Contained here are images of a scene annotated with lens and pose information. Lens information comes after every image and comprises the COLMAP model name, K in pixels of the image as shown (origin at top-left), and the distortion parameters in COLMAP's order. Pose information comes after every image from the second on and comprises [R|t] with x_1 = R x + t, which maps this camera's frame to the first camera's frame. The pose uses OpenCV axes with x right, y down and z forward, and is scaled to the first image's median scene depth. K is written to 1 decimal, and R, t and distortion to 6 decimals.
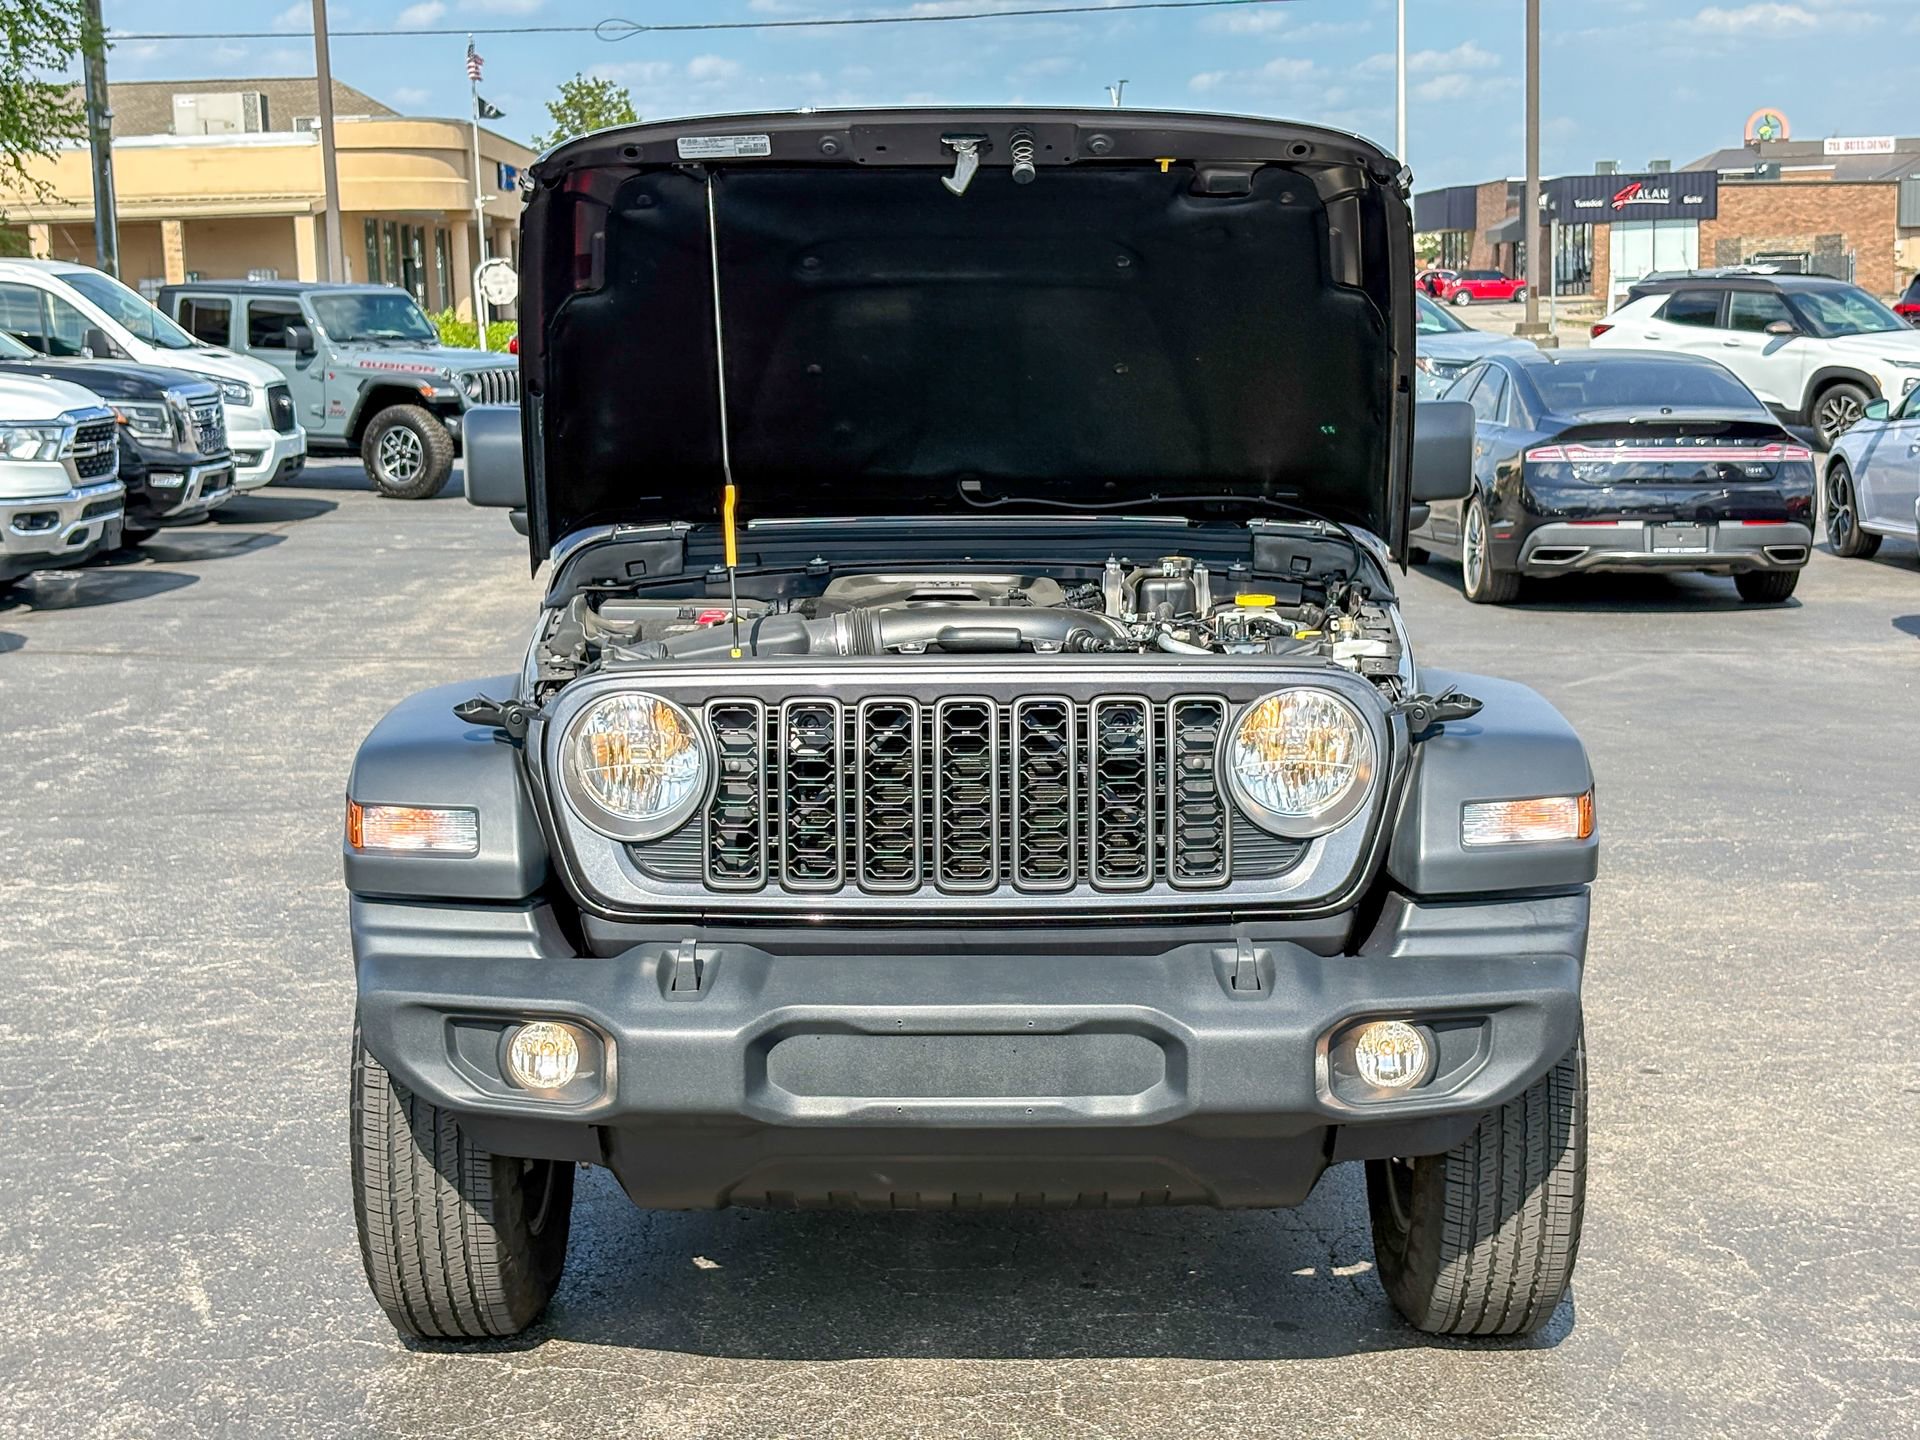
lens RADIAL K [[2933.6, 0, 945.2], [0, 2933.6, 711.2], [0, 0, 1]] dist [0.065033, 0.000000]
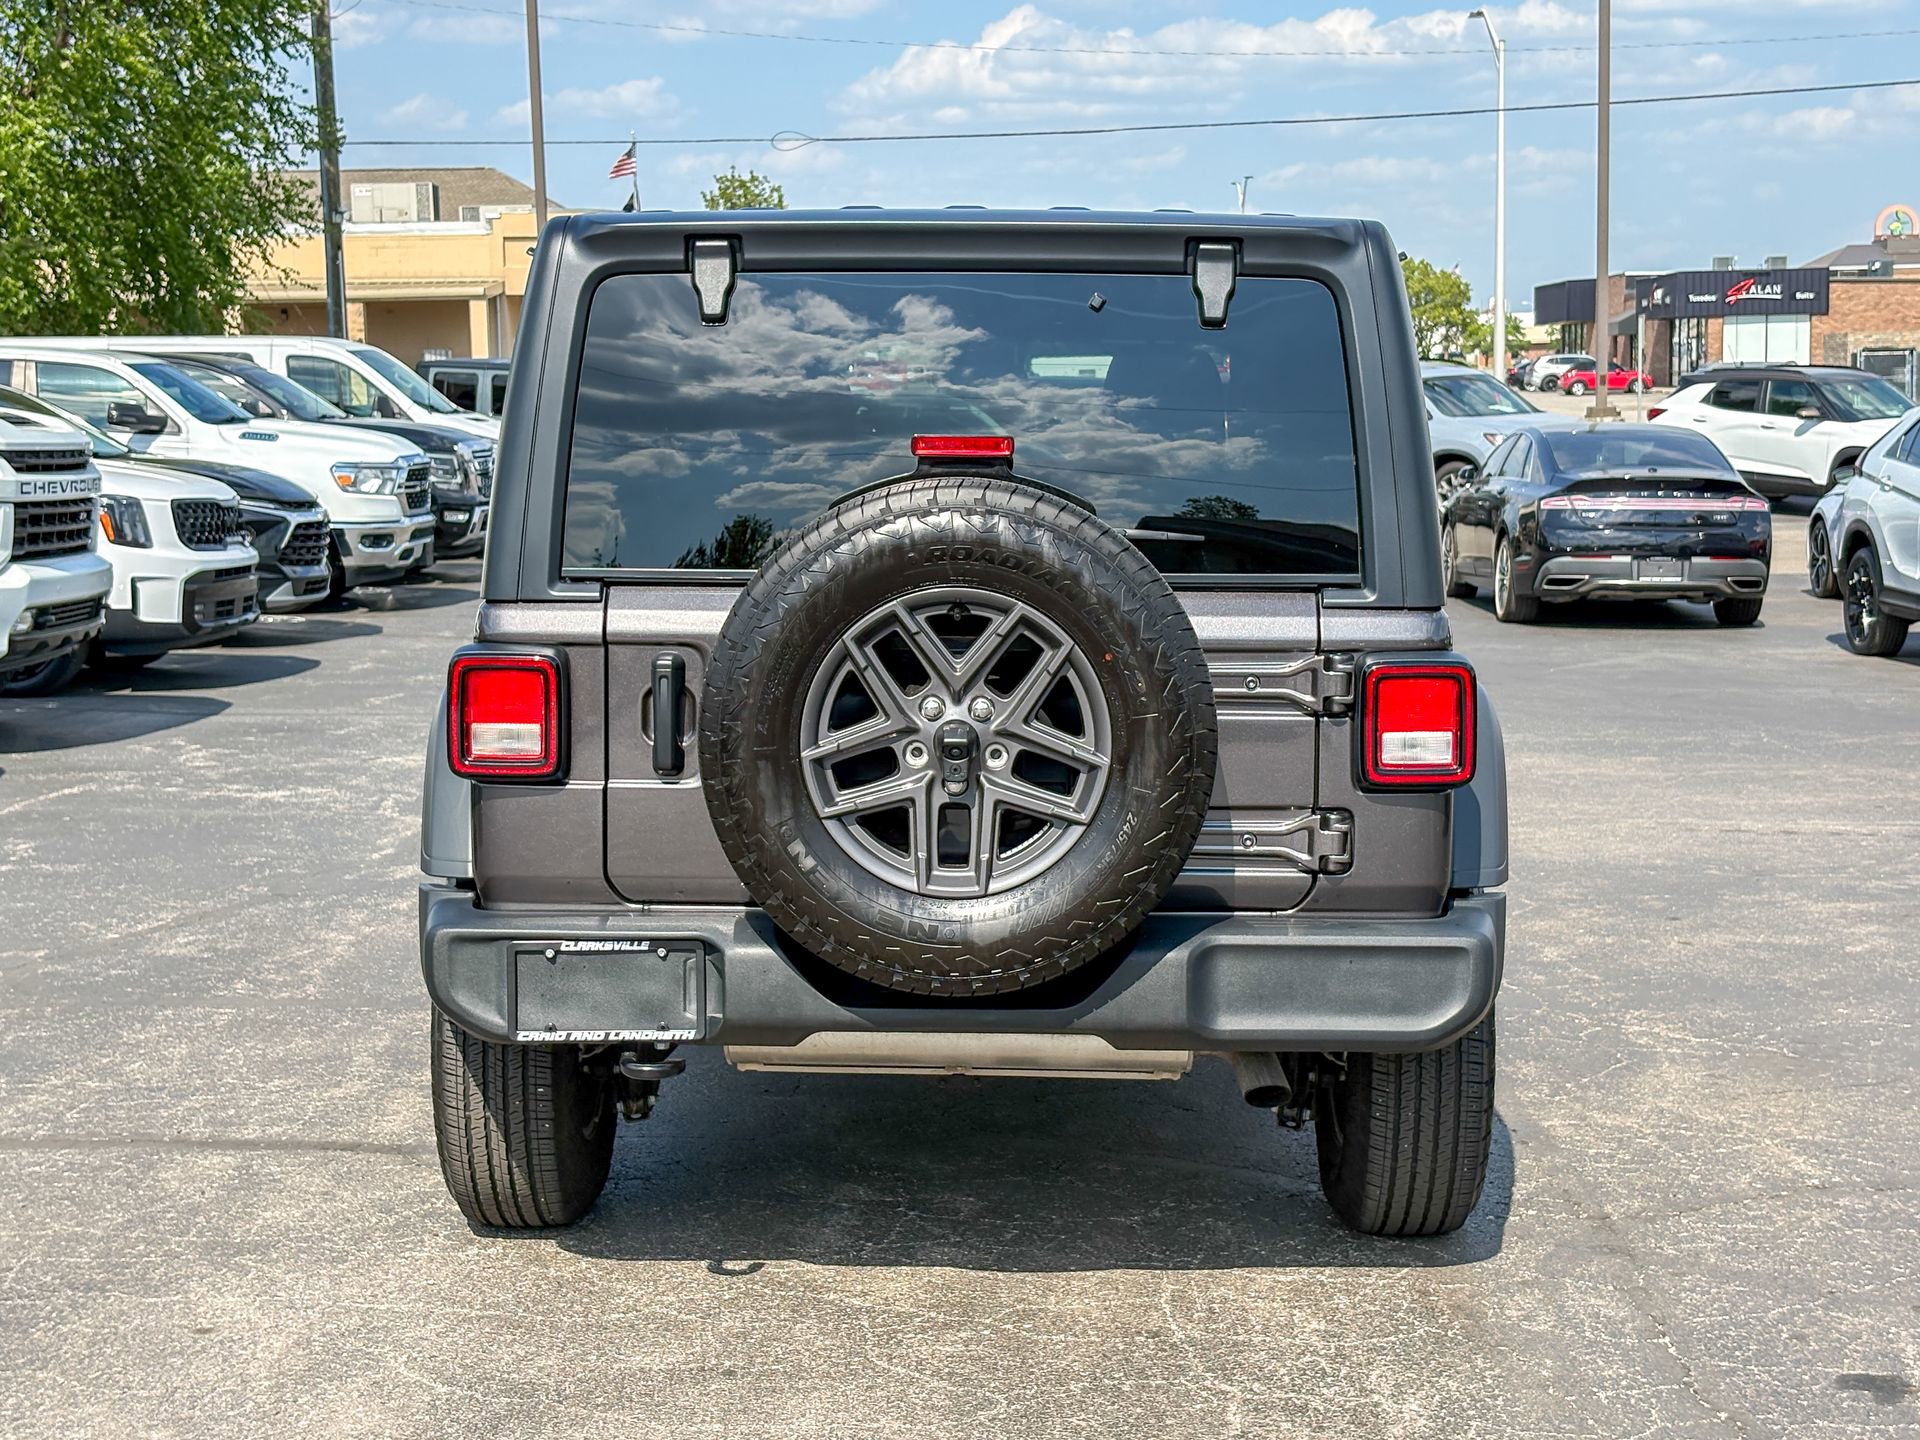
lens RADIAL K [[2933.6, 0, 965.0], [0, 2933.6, 727.4], [0, 0, 1]] dist [0.065033, 0.000000]
pose [[0.999281, 0.014979, -0.034826, -0.013792], [-0.015783, 0.999612, -0.022945, 0.109742], [0.034469, 0.023478, 0.999130, -0.707116]]
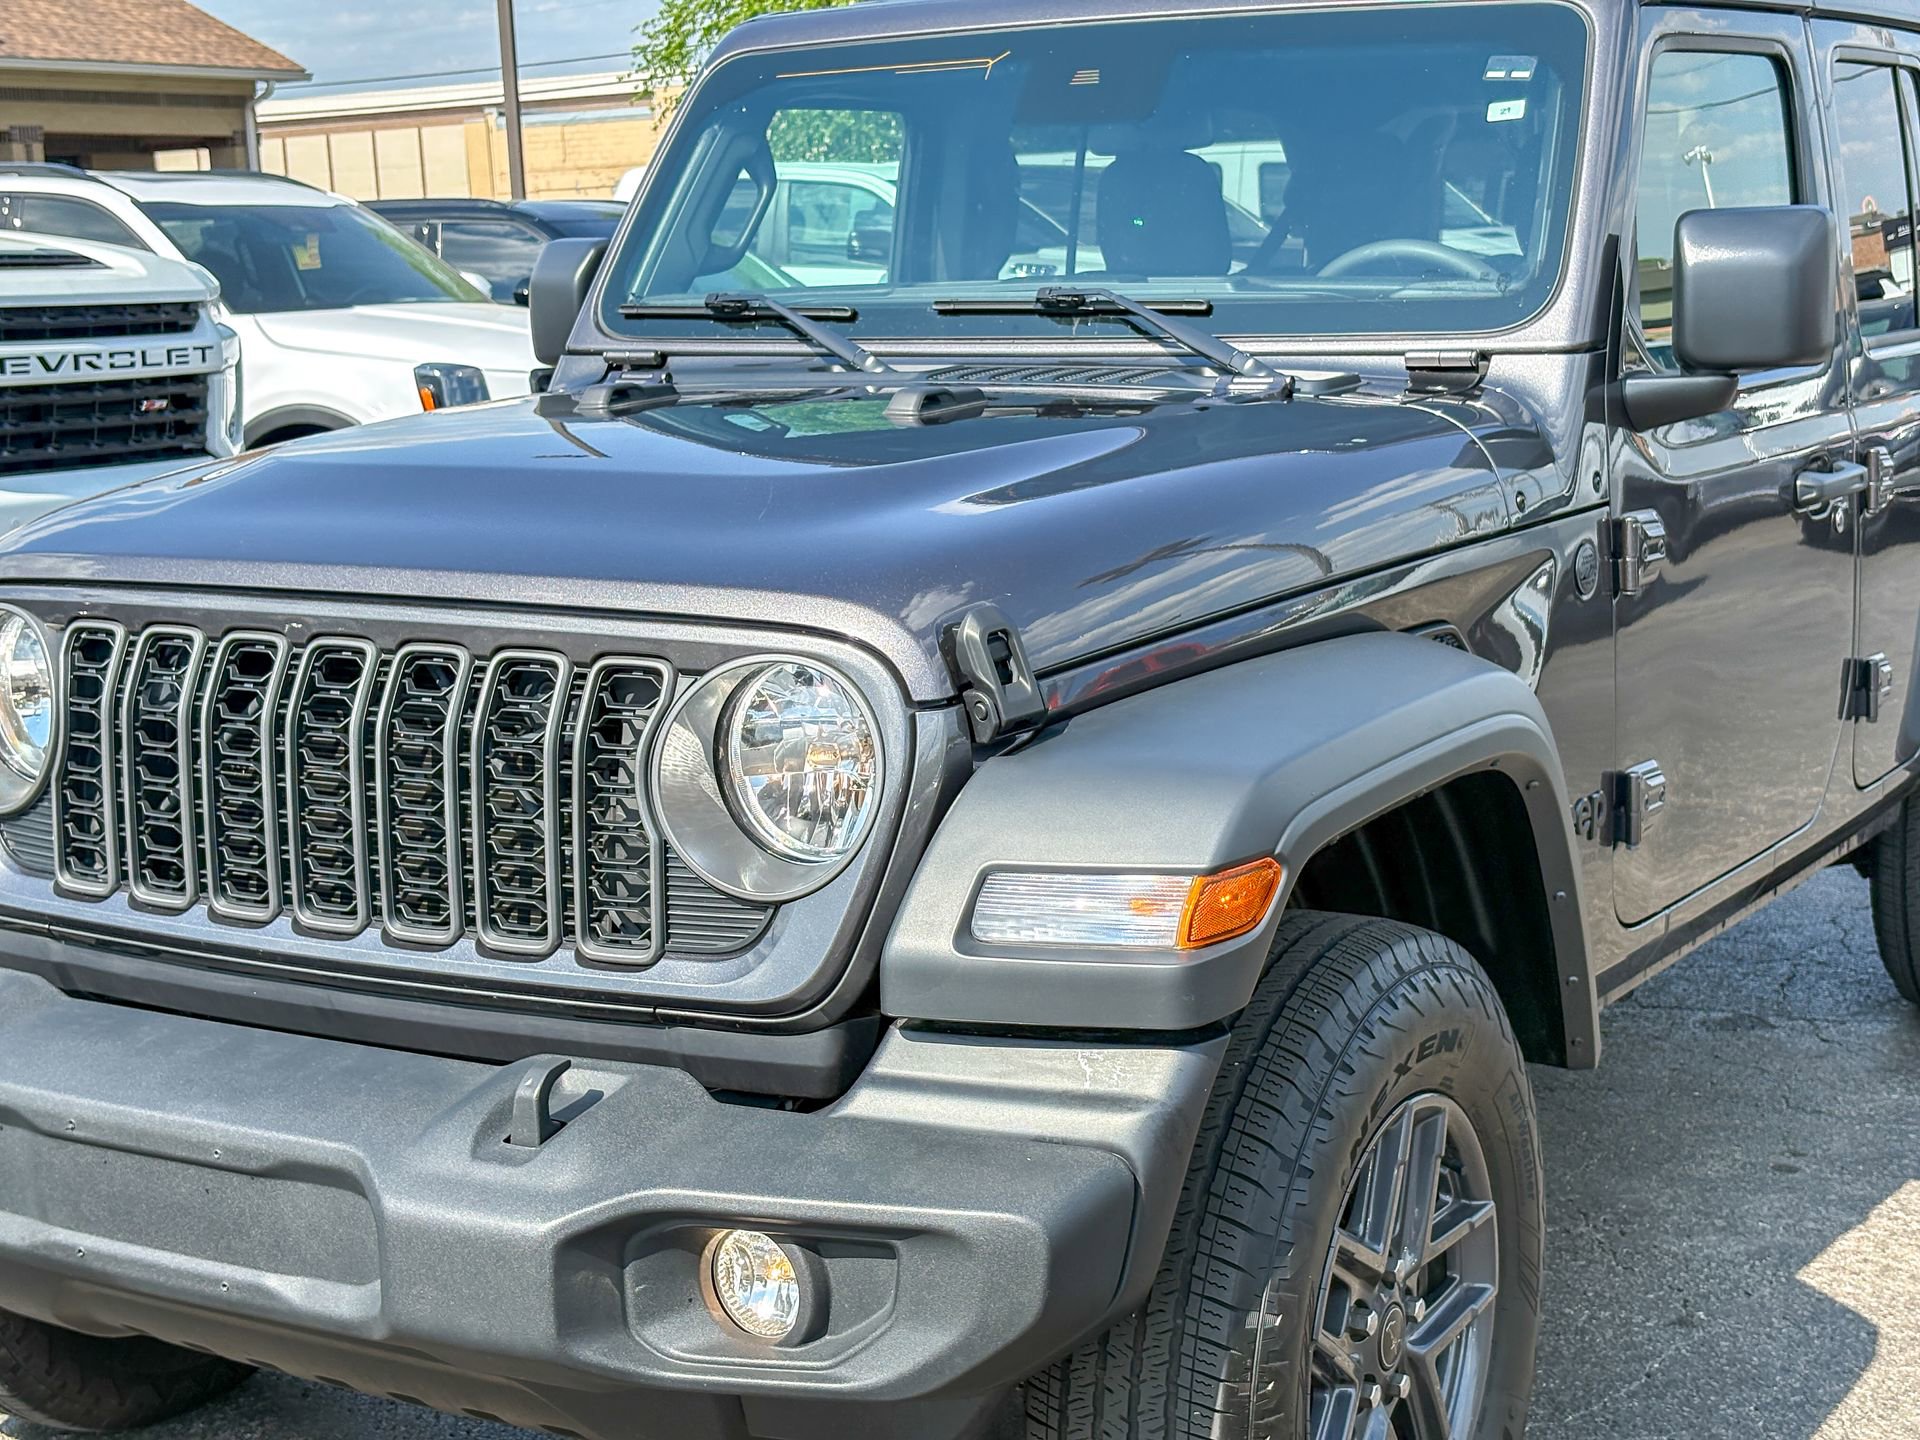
lens RADIAL K [[2933.6, 0, 937.2], [0, 2933.6, 744.4], [0, 0, 1]] dist [0.065033, 0.000000]
pose [[0.864140, 0.072972, -0.497932, 0.300252], [-0.049803, 0.996975, 0.059677, -0.018096], [0.500780, -0.026771, 0.865160, 0.325554]]
